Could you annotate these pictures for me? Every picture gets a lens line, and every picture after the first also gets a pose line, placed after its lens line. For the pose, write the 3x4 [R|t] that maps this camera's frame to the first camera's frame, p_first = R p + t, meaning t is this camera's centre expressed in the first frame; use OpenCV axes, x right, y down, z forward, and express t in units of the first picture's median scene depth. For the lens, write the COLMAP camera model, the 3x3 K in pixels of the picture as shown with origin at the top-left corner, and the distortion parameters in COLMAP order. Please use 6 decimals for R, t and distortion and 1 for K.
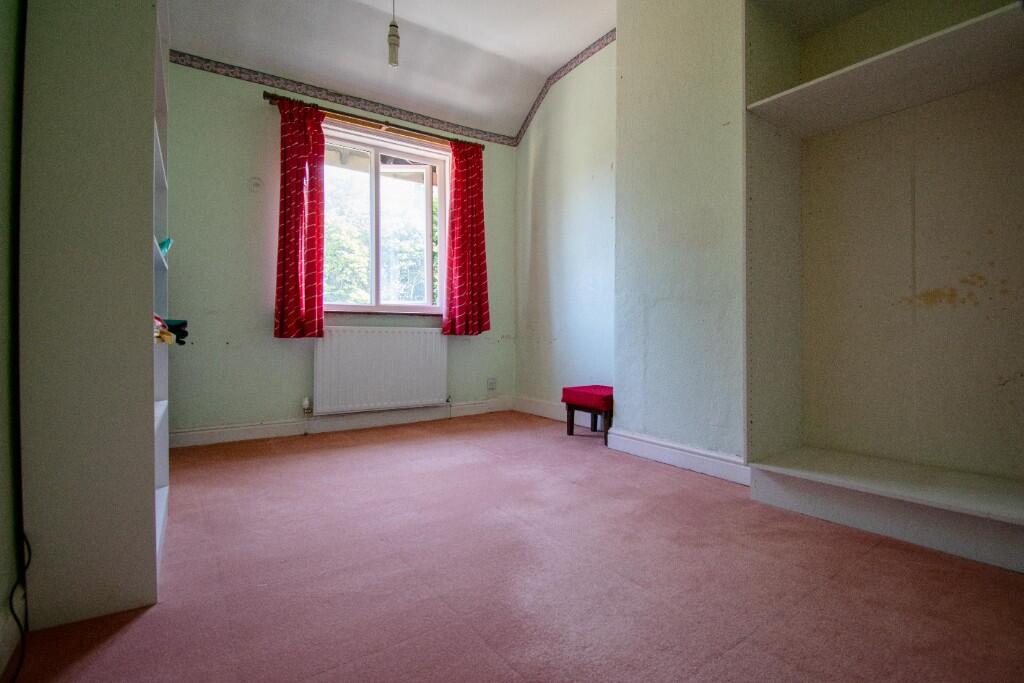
lens RADIAL K [[496.5, 0, 512.0], [0, 496.5, 341.5], [0, 0, 1]] dist [0.001331, -0.034018]
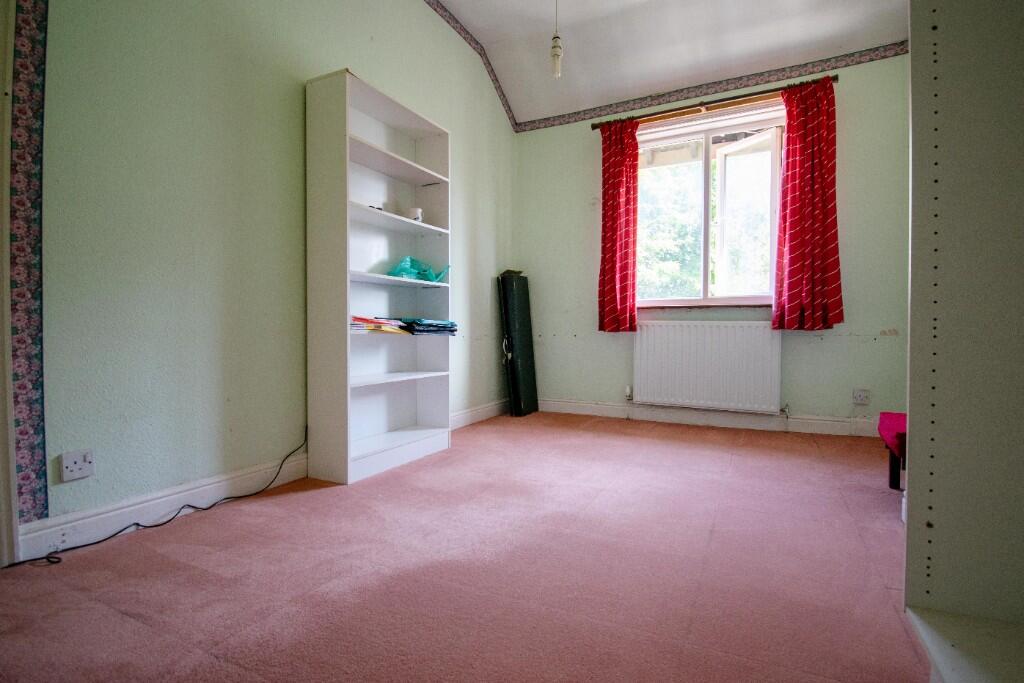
lens RADIAL K [[470.2, 0, 509.0], [0, 470.2, 333.9], [0, 0, 1]] dist [0.022027, -0.027910]
pose [[0.475594, 0.012287, -0.879579, 0.357558], [-0.014582, 0.999875, 0.006083, -0.004457], [0.879544, 0.009933, 0.475714, 0.250829]]
